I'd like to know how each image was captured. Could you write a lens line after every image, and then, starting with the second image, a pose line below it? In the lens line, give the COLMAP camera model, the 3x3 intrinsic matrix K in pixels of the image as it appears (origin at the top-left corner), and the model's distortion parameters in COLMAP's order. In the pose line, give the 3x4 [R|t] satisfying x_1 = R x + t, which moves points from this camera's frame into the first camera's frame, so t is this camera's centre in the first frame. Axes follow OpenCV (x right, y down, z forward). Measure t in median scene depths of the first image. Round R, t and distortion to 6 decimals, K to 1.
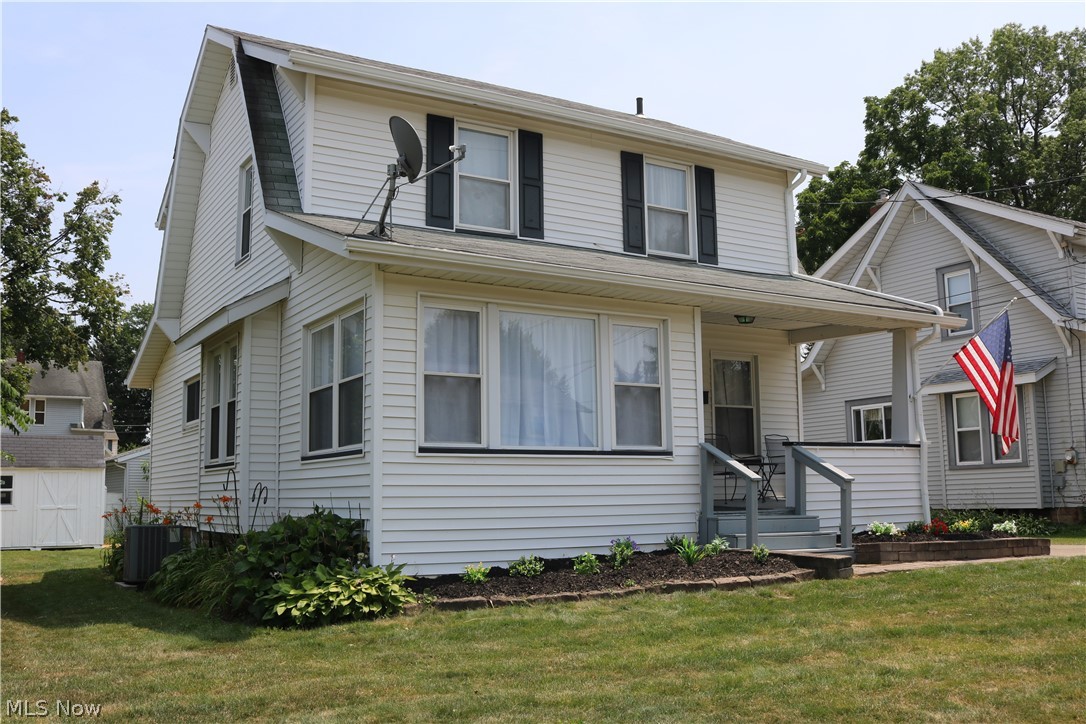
lens RADIAL K [[1020.8, 0, 543.0], [0, 1020.8, 362.0], [0, 0, 1]] dist [-0.135237, 0.126972]
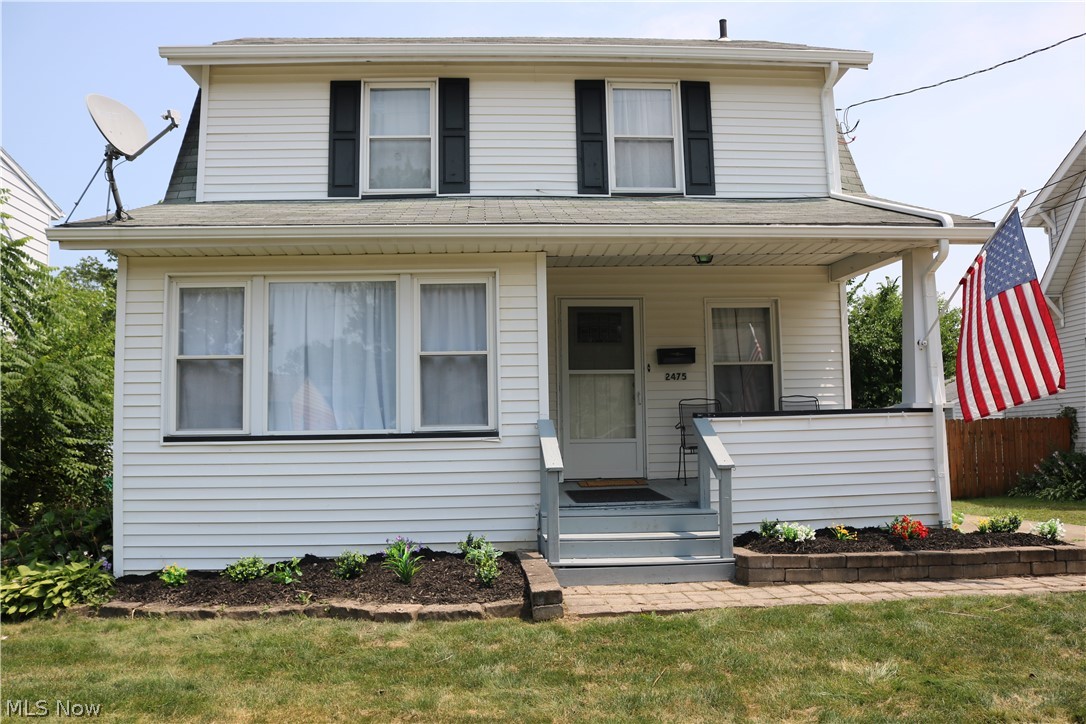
lens RADIAL K [[889.9, 0, 543.0], [0, 889.9, 362.0], [0, 0, 1]] dist [-0.152021, 0.127946]
pose [[0.890806, -0.047831, -0.451859, 0.415082], [0.069524, 0.997082, 0.031516, 0.009845], [0.449033, -0.059489, 0.891533, 0.321525]]
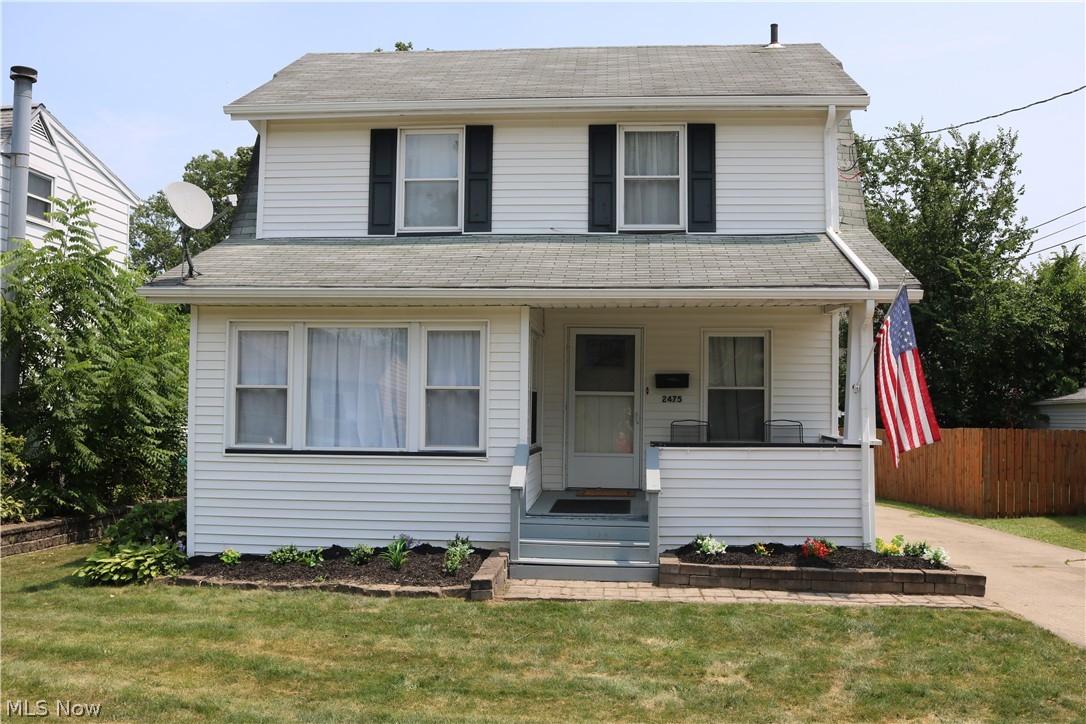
lens RADIAL K [[1105.6, 0, 543.0], [0, 1105.6, 362.0], [0, 0, 1]] dist [-0.099151, 0.027671]
pose [[0.814034, -0.006217, -0.580784, 0.697196], [0.058112, 0.995797, 0.070792, -0.066394], [0.577903, -0.091377, 0.810973, 0.120794]]
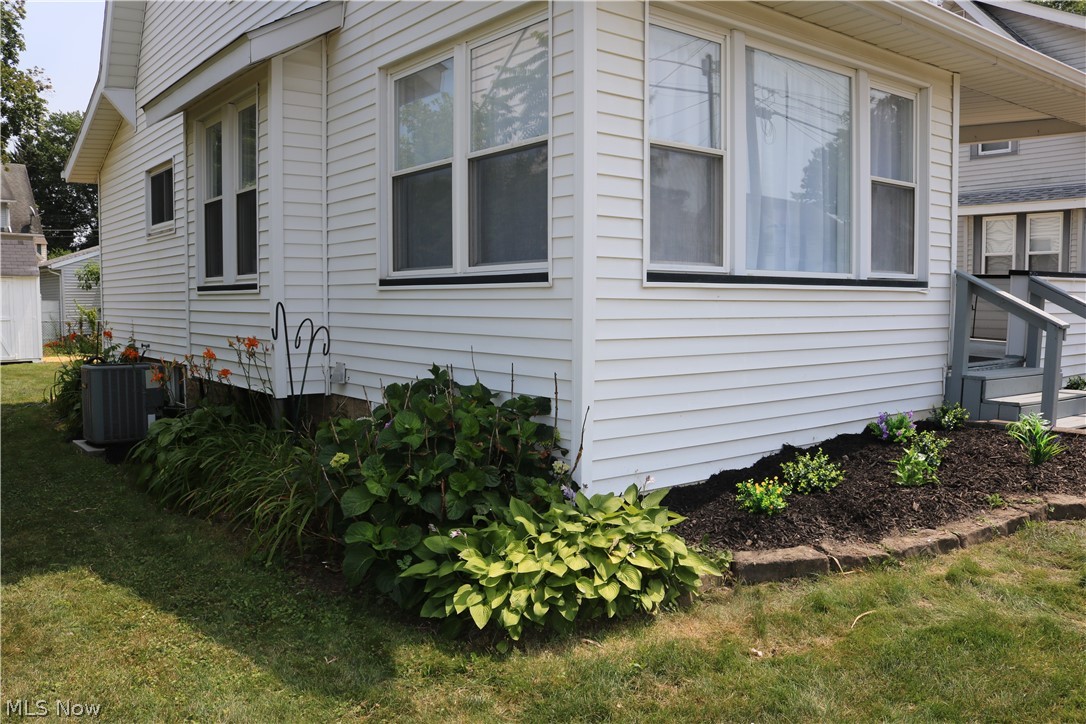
lens RADIAL K [[889.9, 0, 543.0], [0, 889.9, 362.0], [0, 0, 1]] dist [-0.152021, 0.127946]
pose [[0.992307, 0.005432, 0.123682, -0.175908], [-0.030414, 0.979116, 0.201014, 0.026044], [-0.120007, -0.203229, 0.971749, 0.378845]]
